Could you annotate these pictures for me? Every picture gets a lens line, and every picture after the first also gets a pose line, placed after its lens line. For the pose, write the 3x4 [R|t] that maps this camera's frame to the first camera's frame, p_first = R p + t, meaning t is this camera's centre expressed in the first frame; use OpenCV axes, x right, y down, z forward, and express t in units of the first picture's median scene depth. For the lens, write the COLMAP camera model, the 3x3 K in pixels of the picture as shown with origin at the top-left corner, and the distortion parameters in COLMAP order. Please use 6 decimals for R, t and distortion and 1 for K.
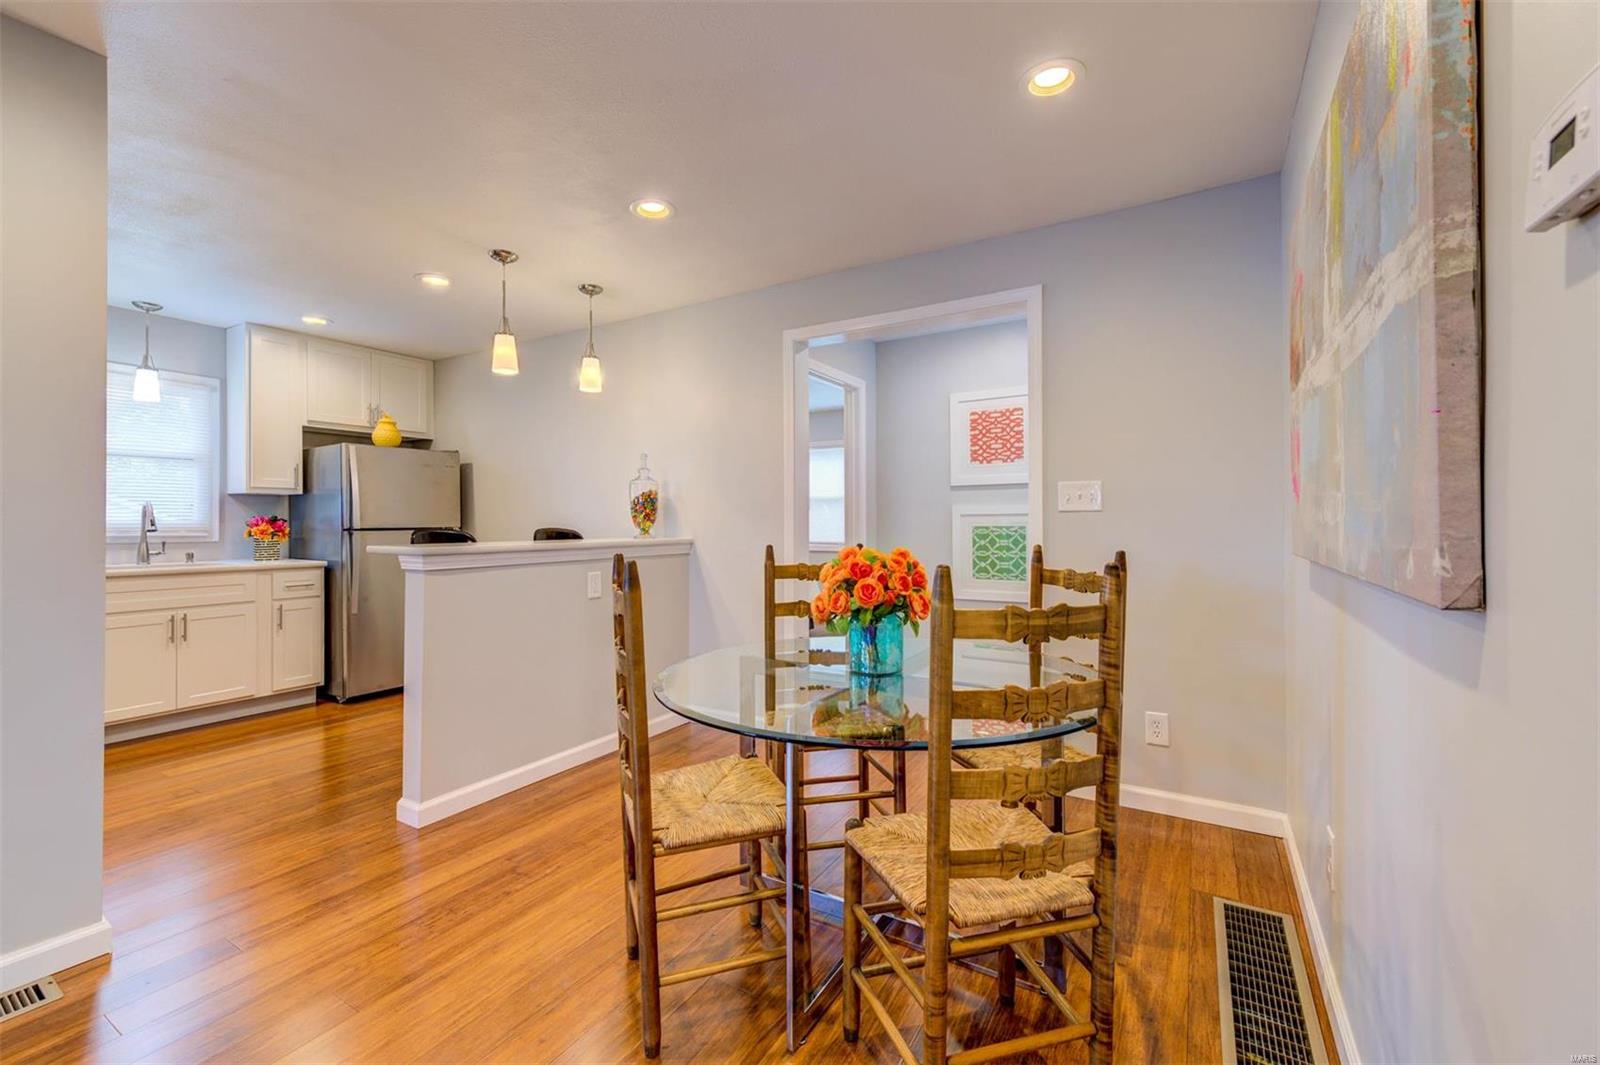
lens RADIAL K [[650.9, 0, 800.1], [0, 650.9, 525.8], [0, 0, 1]] dist [0.000994, 0.000154]
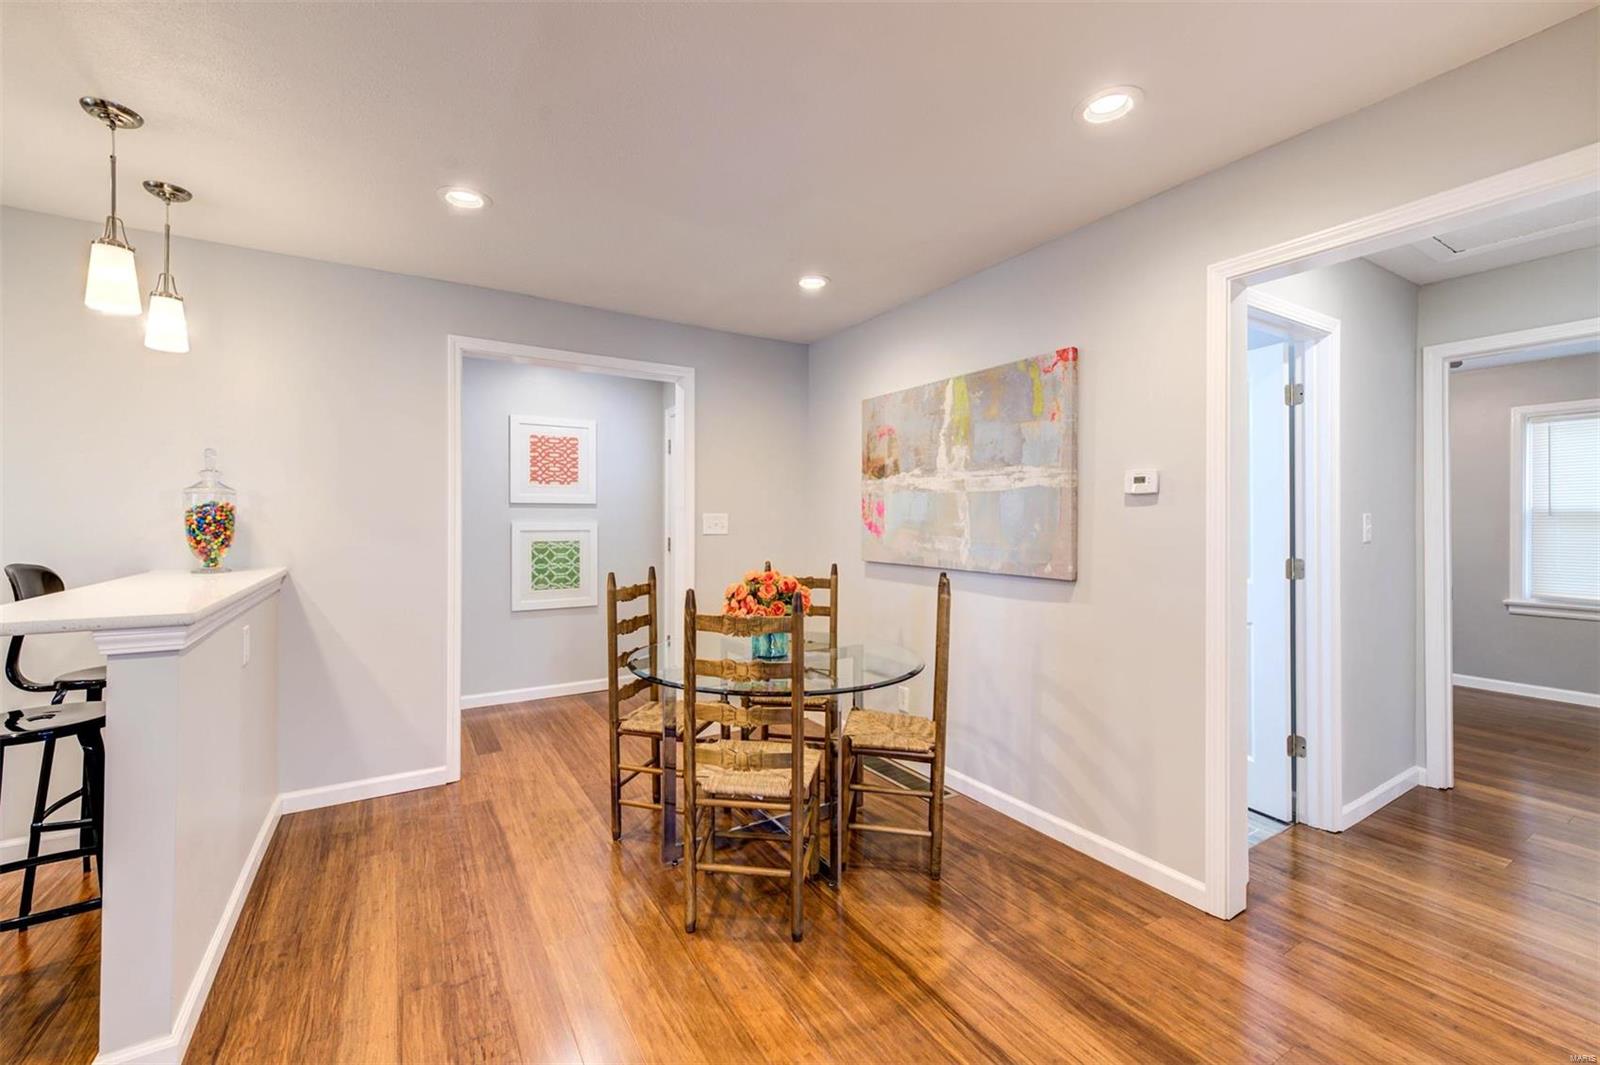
lens RADIAL K [[650.9, 0, 800.1], [0, 650.9, 525.8], [0, 0, 1]] dist [0.000994, 0.000154]
pose [[0.458673, 0.001540, 0.888604, -0.500280], [-0.007950, 0.999966, 0.002370, -0.031873], [-0.888570, -0.008152, 0.458669, 0.118837]]
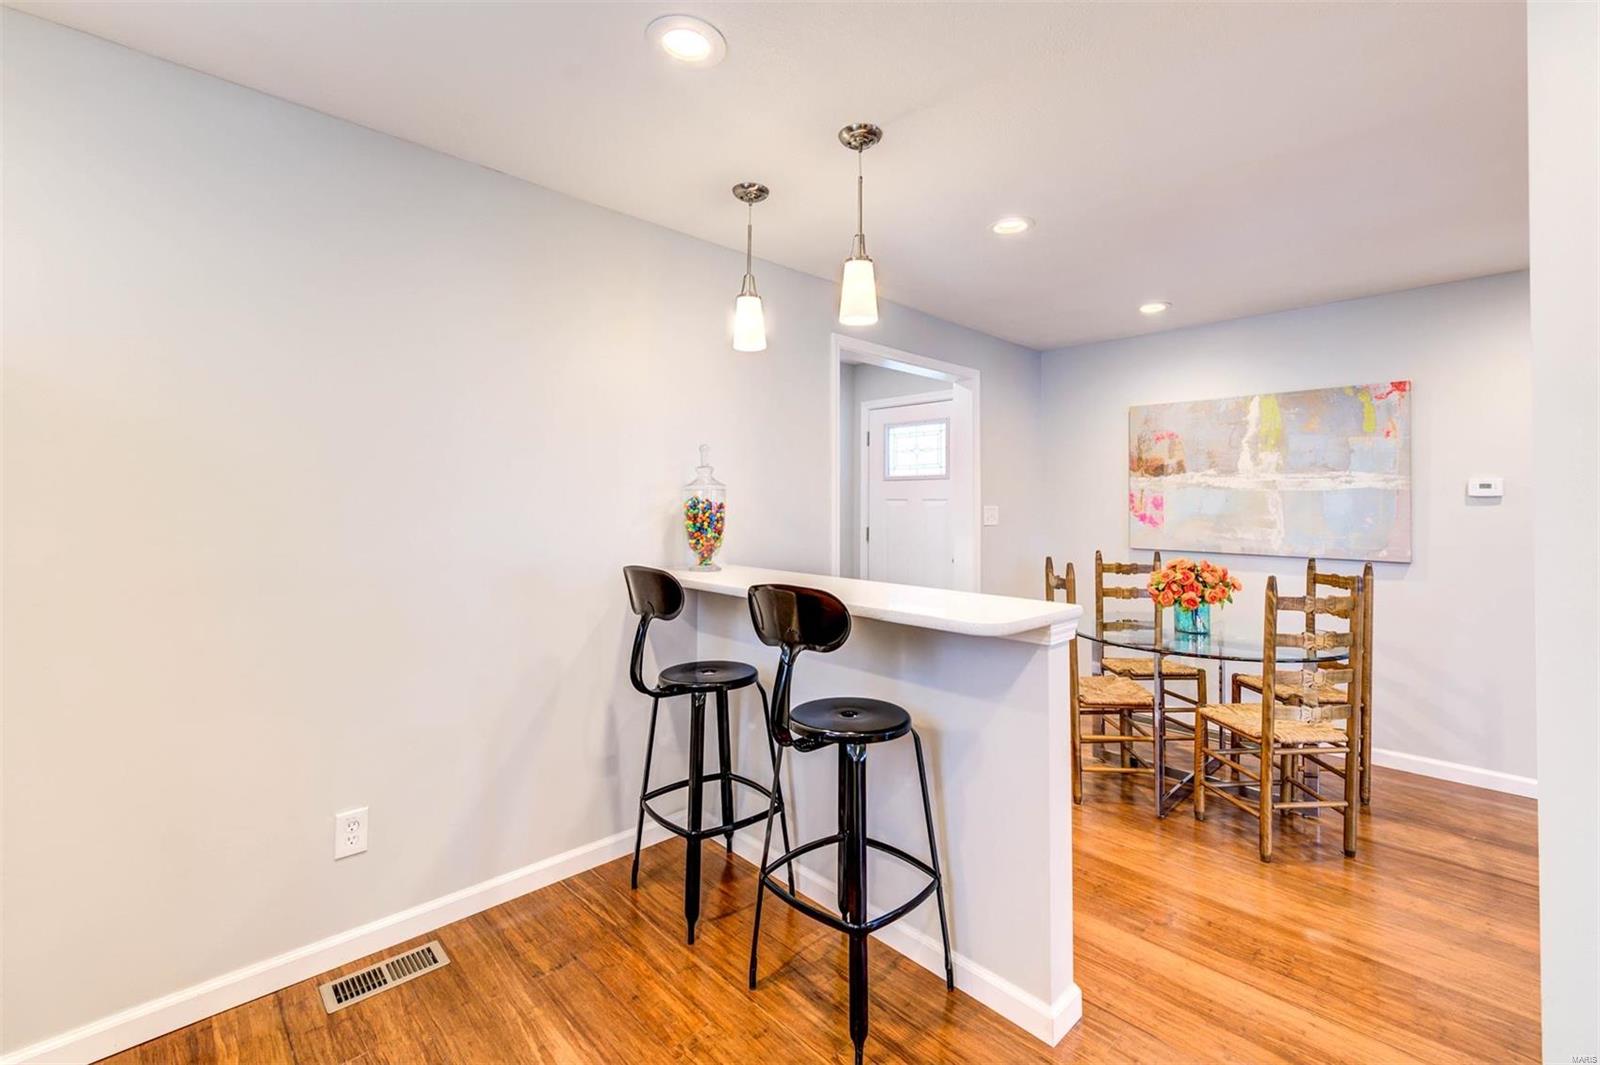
lens RADIAL K [[679.1, 0, 799.9], [0, 679.1, 497.6], [0, 0, 1]] dist [0.000282, -0.000002]
pose [[0.242192, 0.016877, 0.970082, -0.817720], [-0.007936, 0.999850, -0.015414, -0.040978], [-0.970196, -0.003965, 0.242289, 0.699863]]
